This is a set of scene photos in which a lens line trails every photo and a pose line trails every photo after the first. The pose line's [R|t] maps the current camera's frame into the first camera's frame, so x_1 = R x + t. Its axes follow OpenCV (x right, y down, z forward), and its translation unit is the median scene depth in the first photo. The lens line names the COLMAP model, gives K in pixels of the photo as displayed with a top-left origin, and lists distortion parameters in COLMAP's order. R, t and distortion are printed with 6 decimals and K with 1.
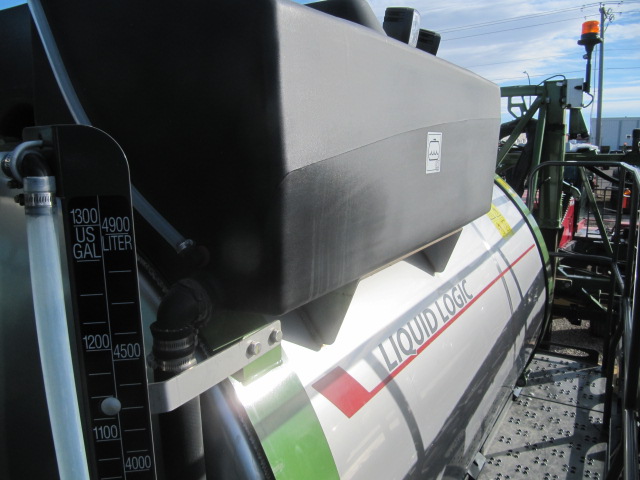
lens RADIAL K [[543.2, 0, 319.6], [0, 543.2, 235.7], [0, 0, 1]] dist [-0.050142, 0.032447]
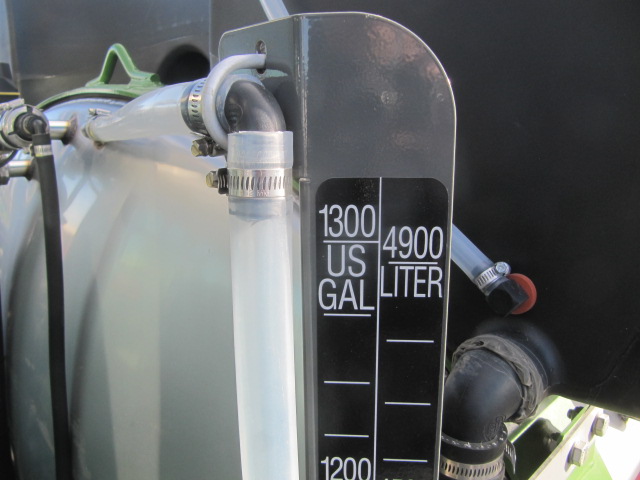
lens RADIAL K [[543.2, 0, 320.4], [0, 543.2, 244.0], [0, 0, 1]] dist [-0.050142, 0.032447]
pose [[0.972744, 0.059449, -0.224130, -0.352048], [-0.044938, 0.996583, 0.069302, -0.047669], [0.227484, -0.057341, 0.972092, 0.540584]]
